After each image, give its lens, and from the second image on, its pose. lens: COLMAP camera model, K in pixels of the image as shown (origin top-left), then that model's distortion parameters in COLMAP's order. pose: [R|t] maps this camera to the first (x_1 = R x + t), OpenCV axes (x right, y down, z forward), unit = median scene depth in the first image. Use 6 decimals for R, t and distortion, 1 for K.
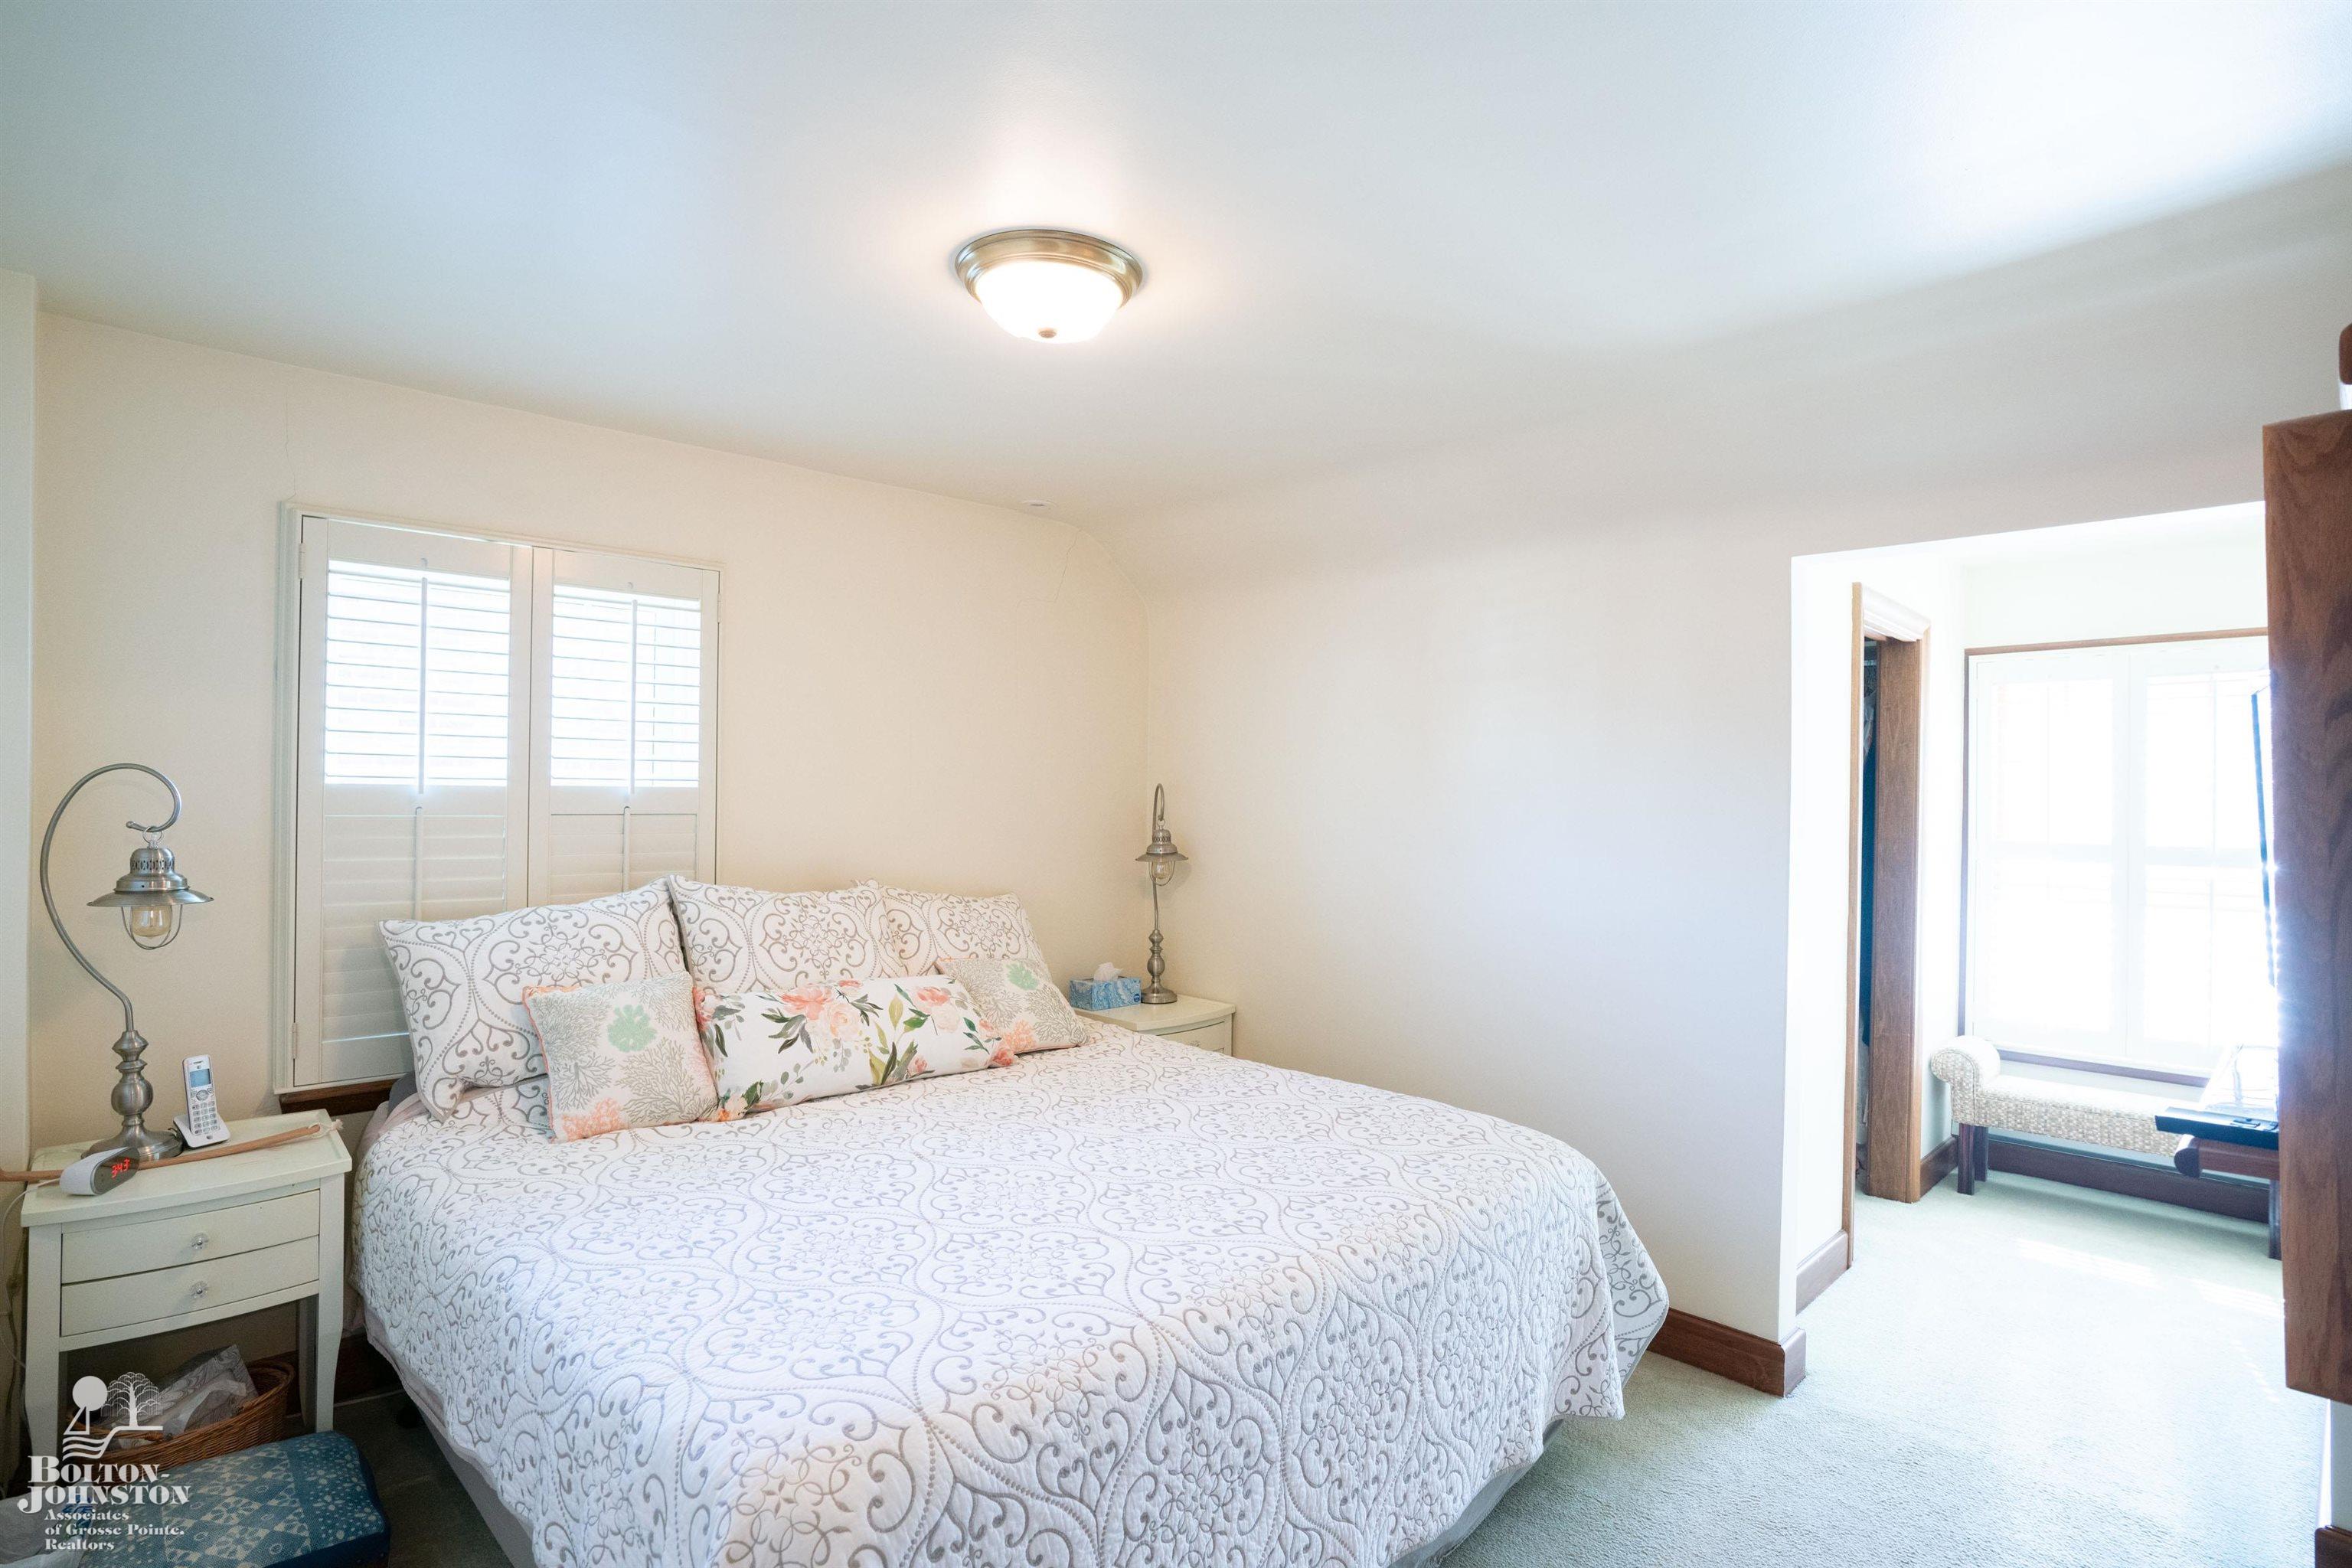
lens RADIAL K [[1149.3, 0, 1169.3], [0, 1149.3, 780.4], [0, 0, 1]] dist [-0.025039, 0.000042]
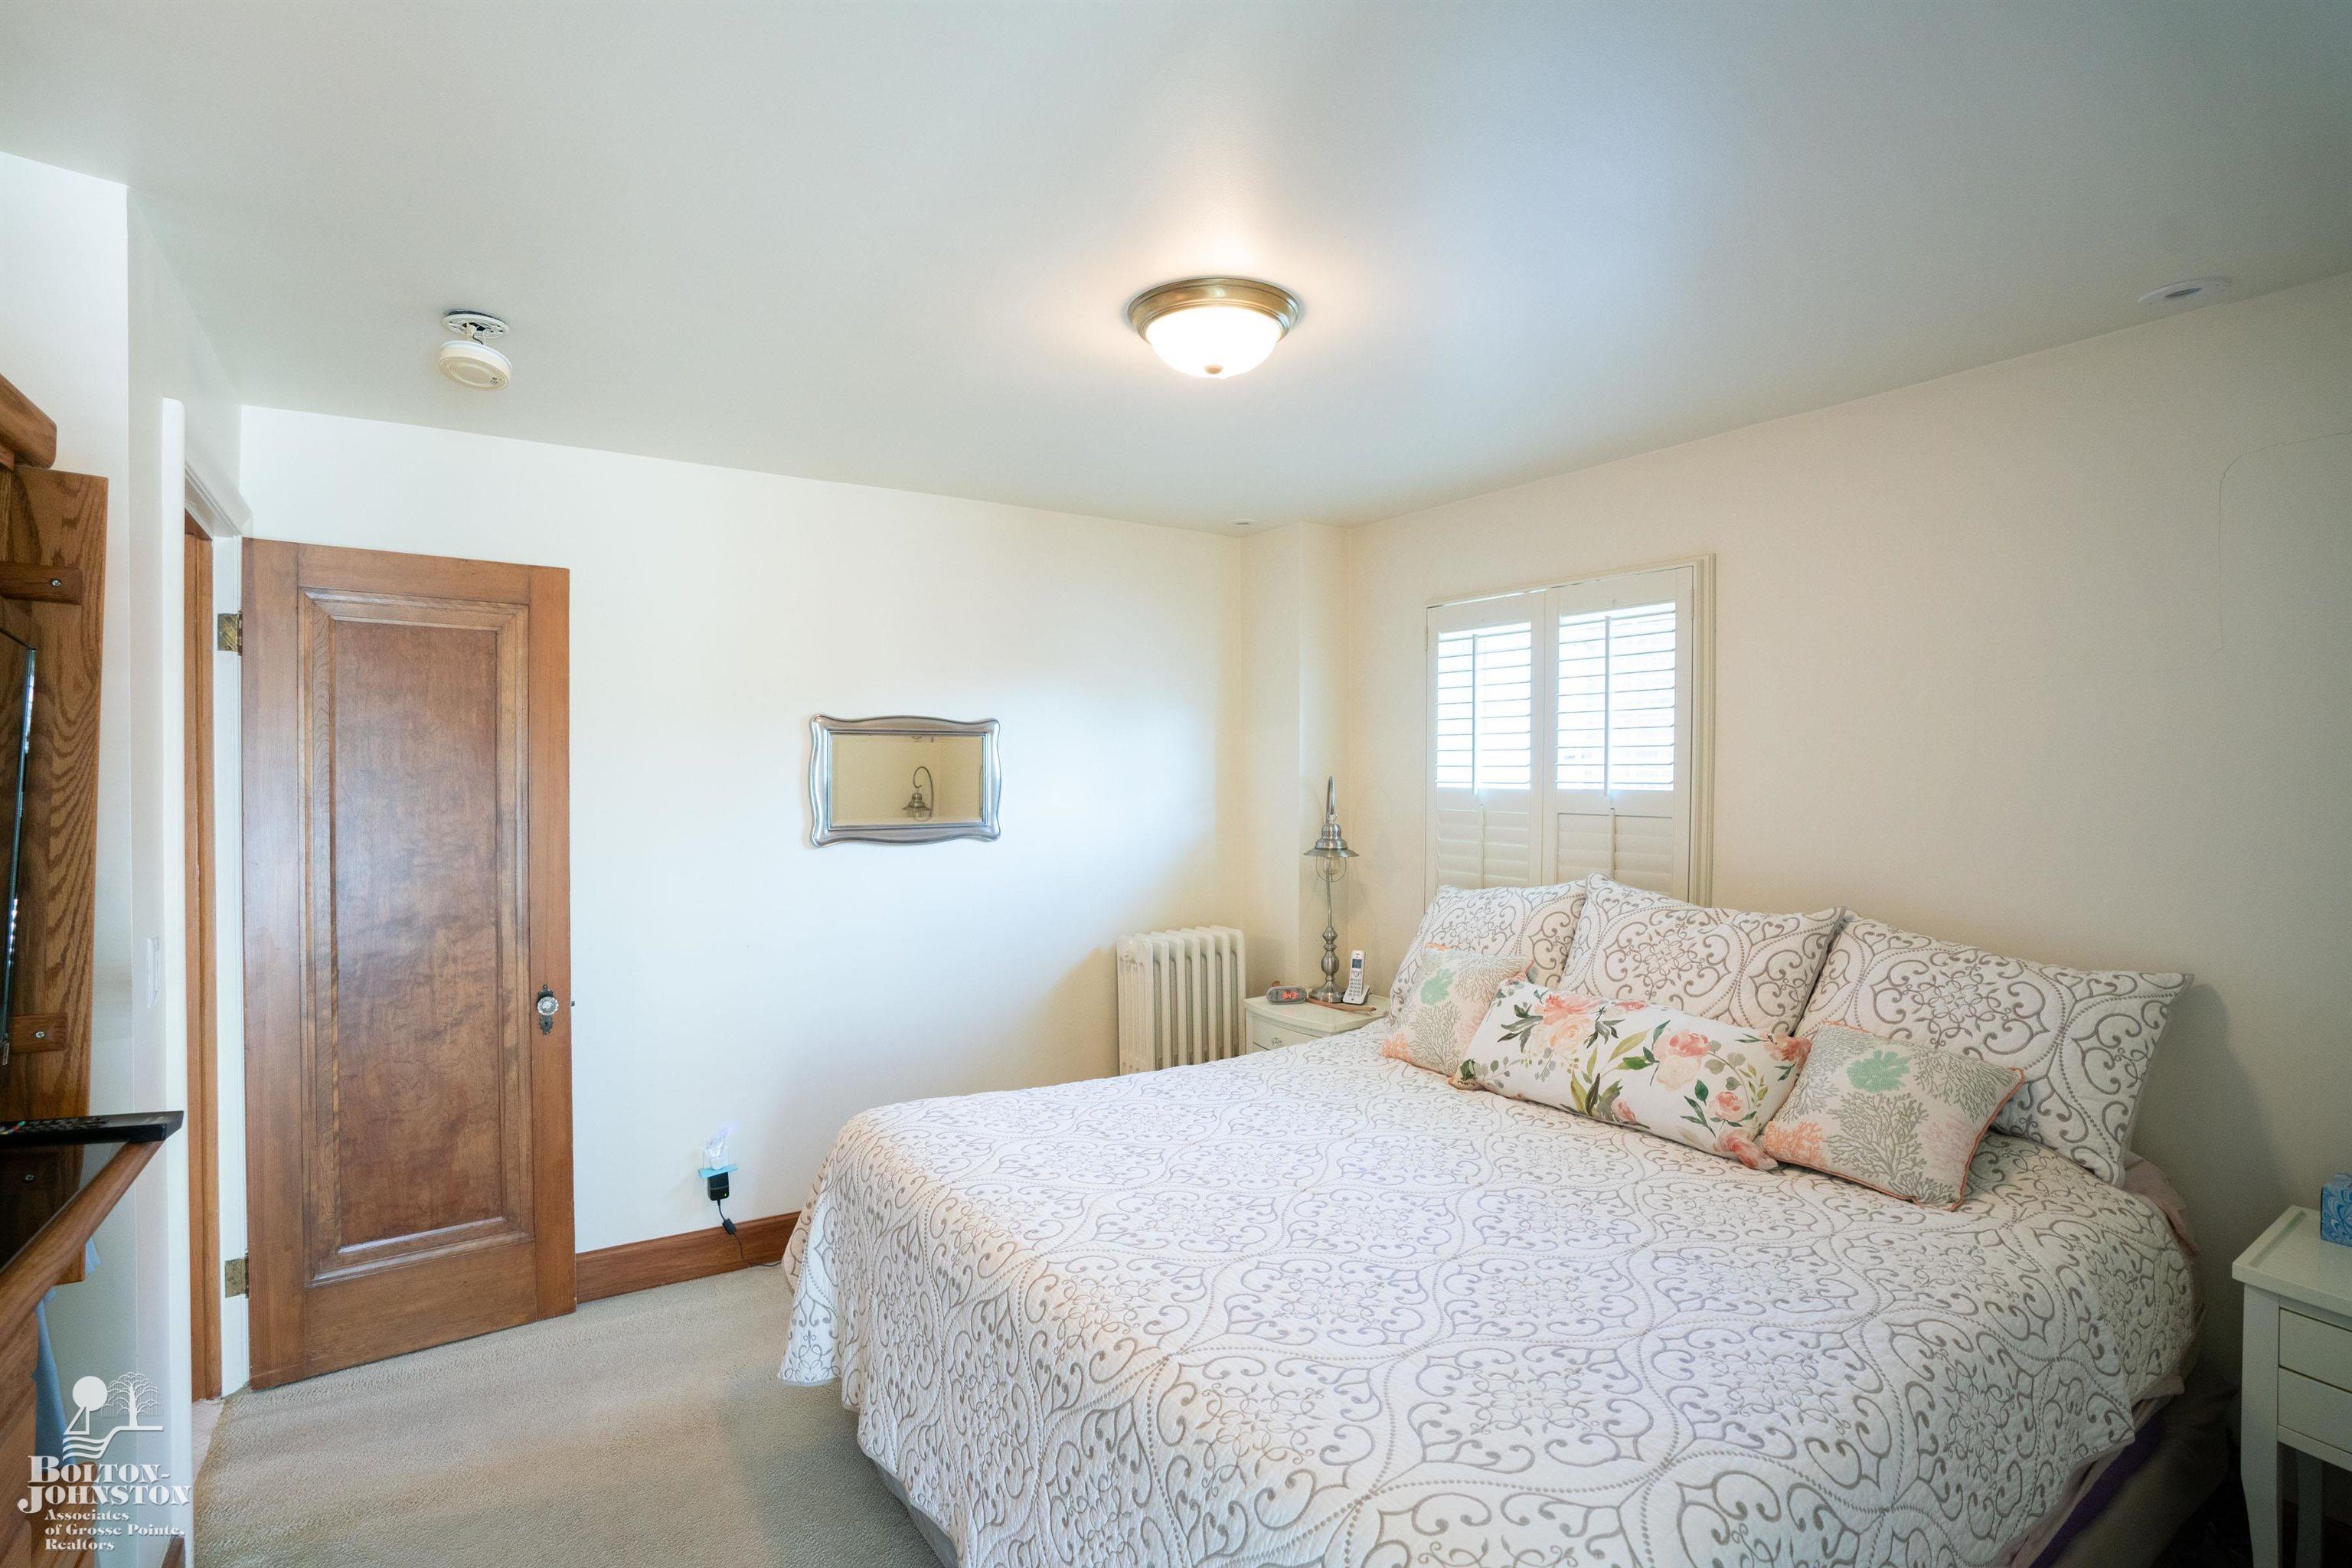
lens RADIAL K [[1122.9, 0, 1170.7], [0, 1122.9, 791.0], [0, 0, 1]] dist [-0.020523, -0.000187]
pose [[-0.142505, 0.002117, -0.989792, 0.676975], [0.003588, 0.999992, 0.001622, 0.003909], [0.989788, -0.003320, -0.142511, 0.794333]]
